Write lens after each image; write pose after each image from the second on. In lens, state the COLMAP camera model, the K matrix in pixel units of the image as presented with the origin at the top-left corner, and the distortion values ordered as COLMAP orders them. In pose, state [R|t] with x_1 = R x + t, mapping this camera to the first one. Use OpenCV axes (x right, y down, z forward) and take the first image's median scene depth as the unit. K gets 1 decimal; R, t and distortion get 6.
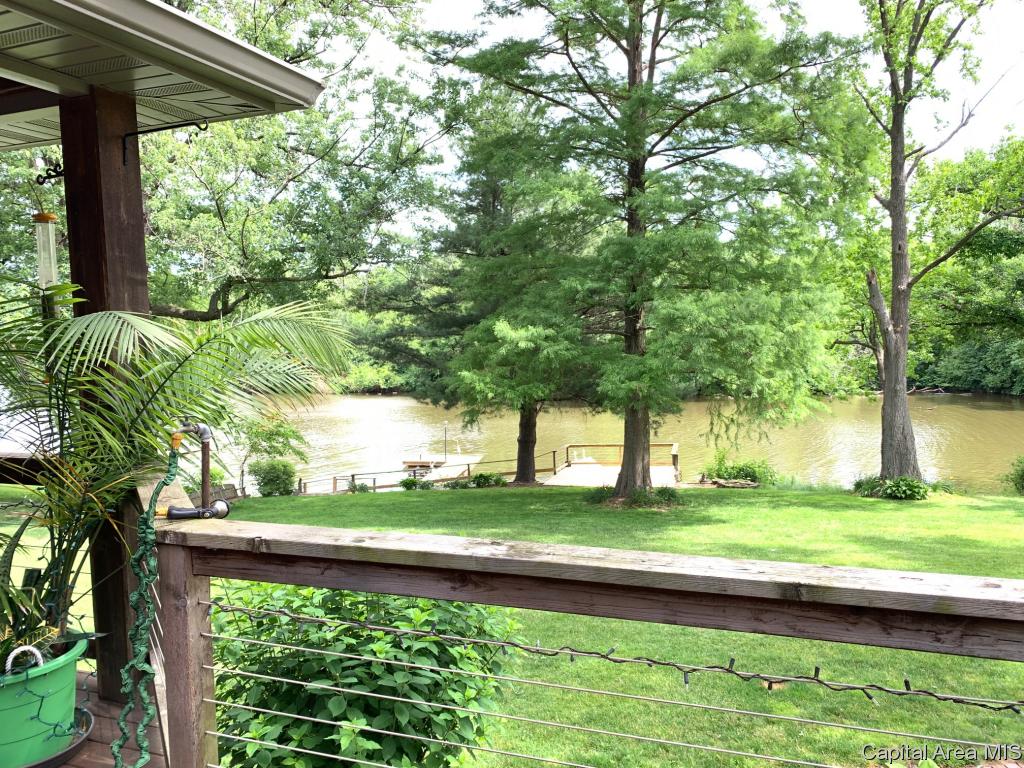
lens RADIAL K [[797.7, 0, 507.3], [0, 797.7, 378.2], [0, 0, 1]] dist [-0.005625, -0.008256]
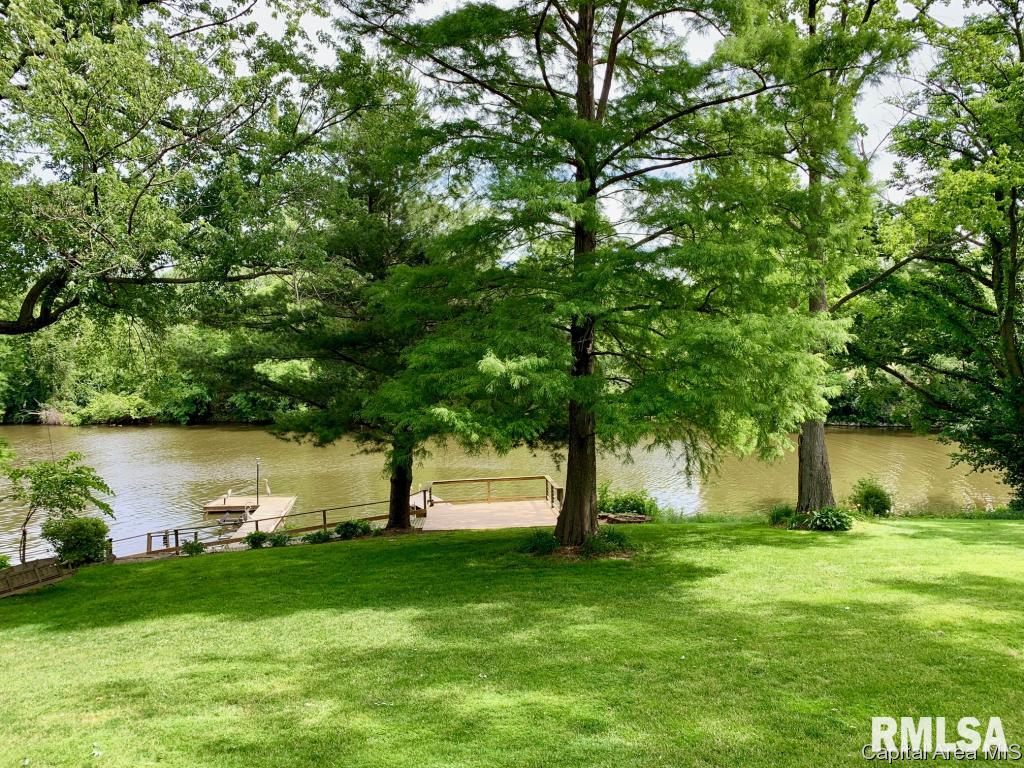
lens RADIAL K [[789.4, 0, 512.1], [0, 789.4, 371.6], [0, 0, 1]] dist [0.008302, -0.005486]
pose [[0.947311, 0.009370, 0.320179, -0.140005], [0.004229, 0.999119, -0.041750, -0.003869], [-0.320288, 0.040904, 0.946437, 0.137413]]
